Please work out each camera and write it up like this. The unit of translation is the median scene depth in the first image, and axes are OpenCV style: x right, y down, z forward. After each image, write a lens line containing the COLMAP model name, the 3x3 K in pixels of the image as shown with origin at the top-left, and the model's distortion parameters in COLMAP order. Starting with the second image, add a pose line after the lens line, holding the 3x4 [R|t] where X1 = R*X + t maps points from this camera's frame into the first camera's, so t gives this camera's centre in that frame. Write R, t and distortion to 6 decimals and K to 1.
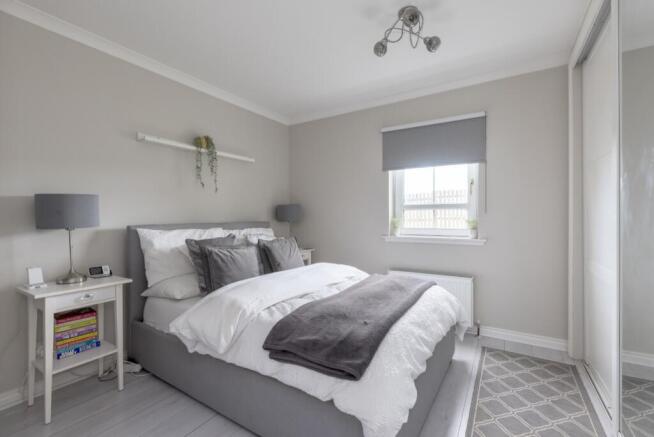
lens RADIAL K [[289.4, 0, 327.0], [0, 289.4, 218.5], [0, 0, 1]] dist [-0.003280, -0.000613]
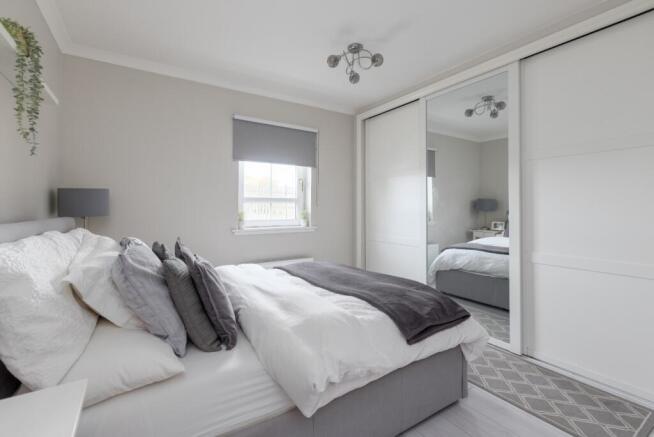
lens RADIAL K [[288.6, 0, 326.5], [0, 288.6, 207.2], [0, 0, 1]] dist [-0.003399, -0.000555]
pose [[0.419929, 0.007575, 0.907525, -0.542531], [0.003459, 0.999945, -0.009947, -0.002110], [-0.907550, 0.007316, 0.419879, 0.357230]]
